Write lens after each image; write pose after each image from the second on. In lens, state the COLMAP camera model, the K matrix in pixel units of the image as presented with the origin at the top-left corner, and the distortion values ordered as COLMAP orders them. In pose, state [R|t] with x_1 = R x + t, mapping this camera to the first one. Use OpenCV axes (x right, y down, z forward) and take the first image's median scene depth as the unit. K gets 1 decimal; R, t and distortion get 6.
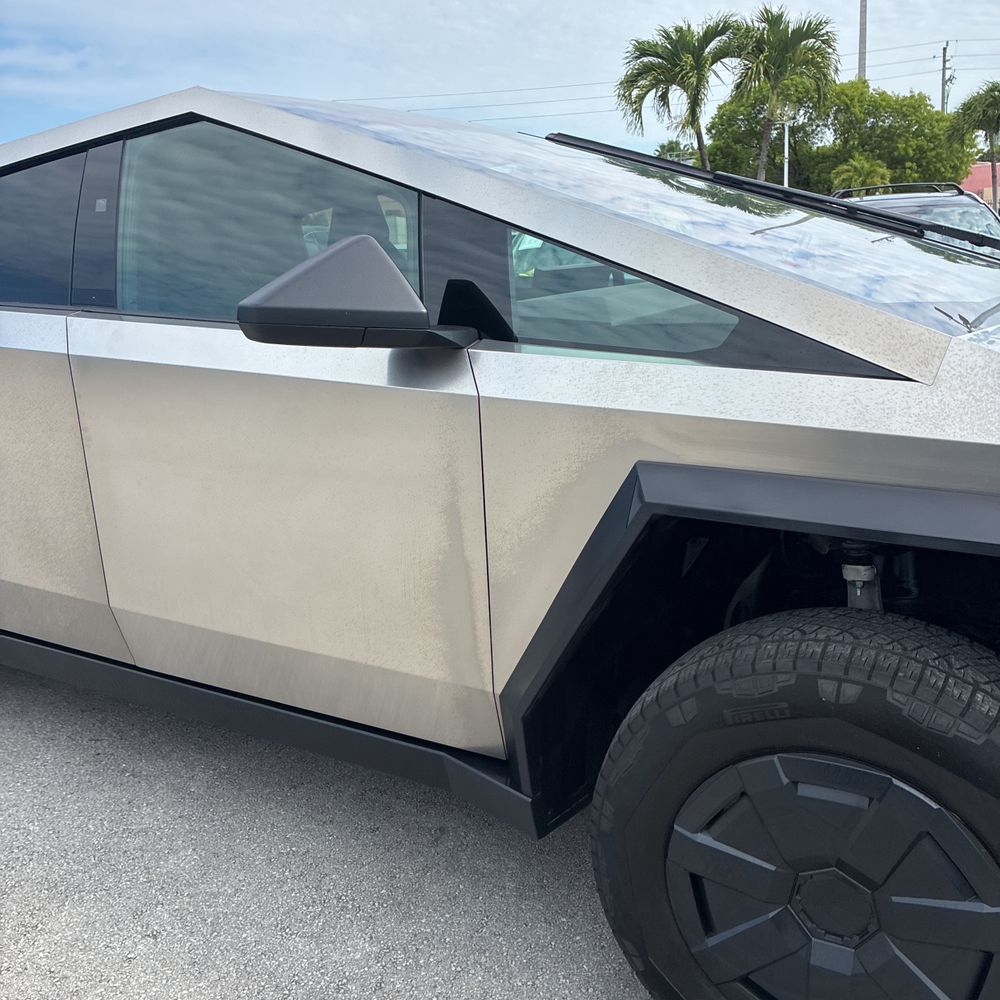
lens RADIAL K [[1039.1, 0, 458.0], [0, 1039.1, 500.7], [0, 0, 1]] dist [0.005322, 0.003029]
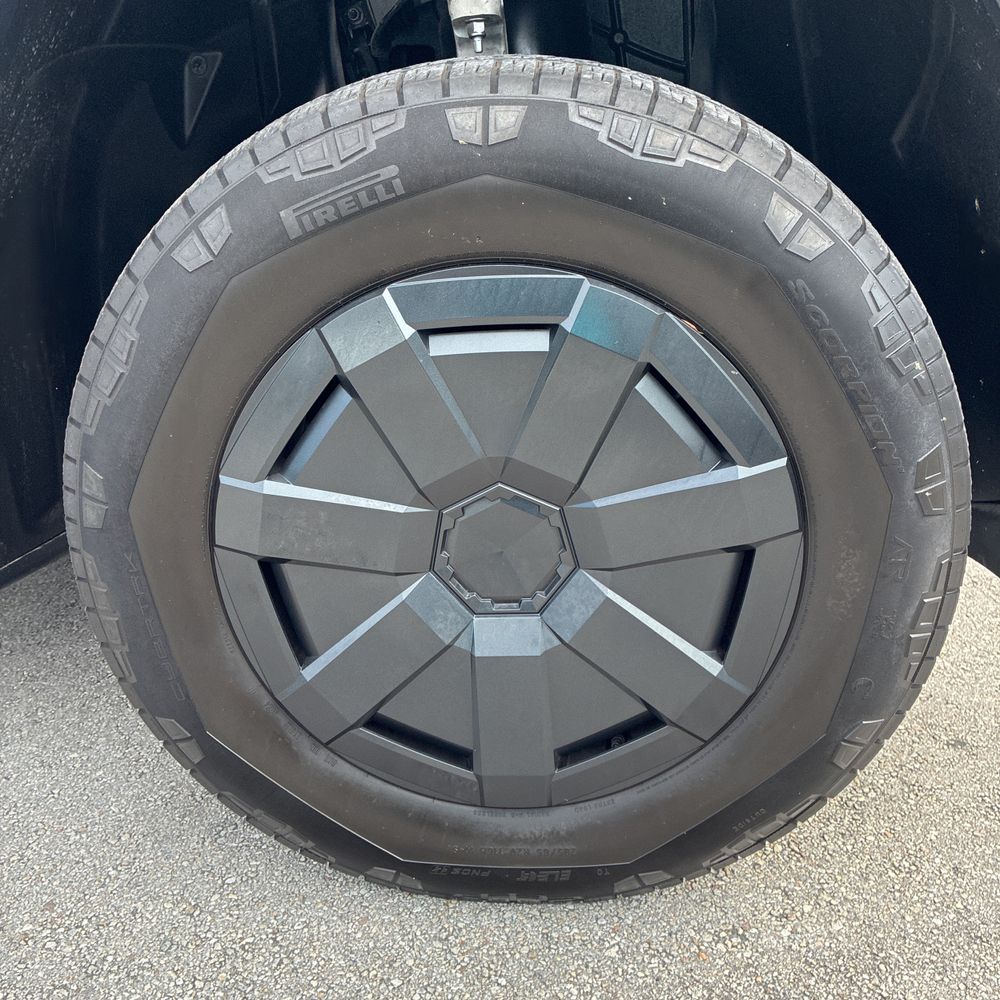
lens RADIAL K [[1052.5, 0, 514.1], [0, 1052.5, 500.4], [0, 0, 1]] dist [0.017422, 0.015298]
pose [[0.878472, -0.144644, 0.455373, 0.090077], [0.100539, 0.987697, 0.119778, 0.272616], [-0.467096, -0.059439, 0.882207, 0.438606]]
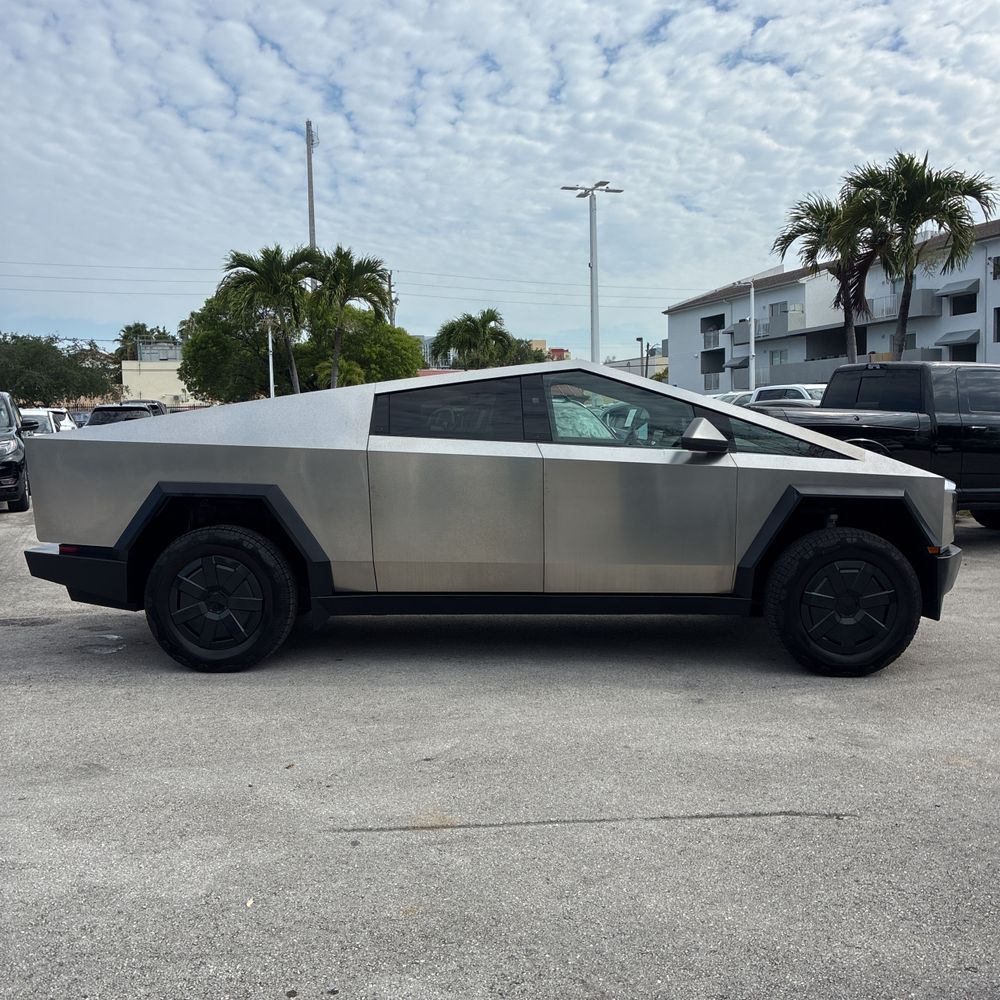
lens RADIAL K [[1036.1, 0, 500.0], [0, 1036.1, 500.0], [0, 0, 1]] dist [0.016855, 0.054271]
pose [[0.844879, 0.006206, 0.534921, -2.457372], [0.084090, 0.985961, -0.144255, 0.422020], [-0.528307, 0.166860, 0.832496, -1.356839]]
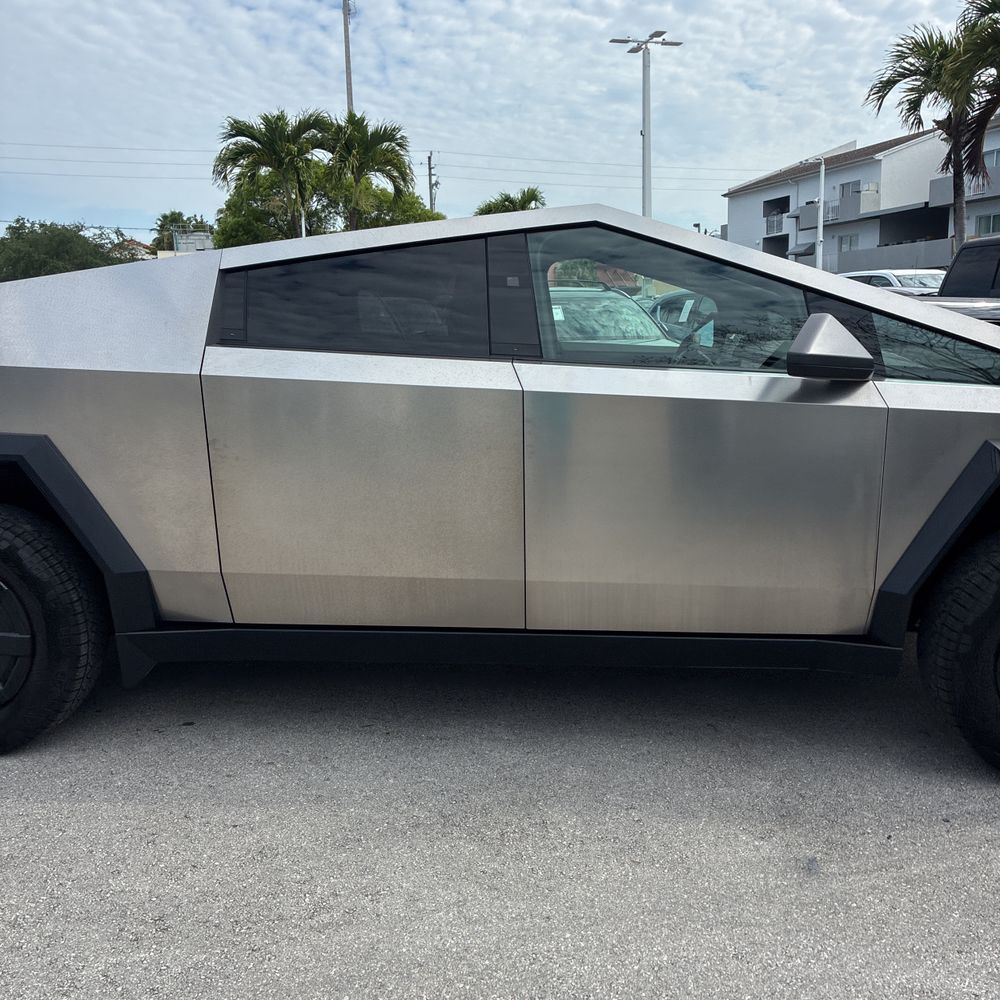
lens RADIAL K [[1036.1, 0, 500.0], [0, 1036.1, 500.0], [0, 0, 1]] dist [0.016855, 0.054271]
pose [[0.870047, -0.042133, 0.491166, -1.462394], [0.074869, 0.996077, -0.047178, 0.085380], [-0.487251, 0.077820, 0.869788, -0.186640]]
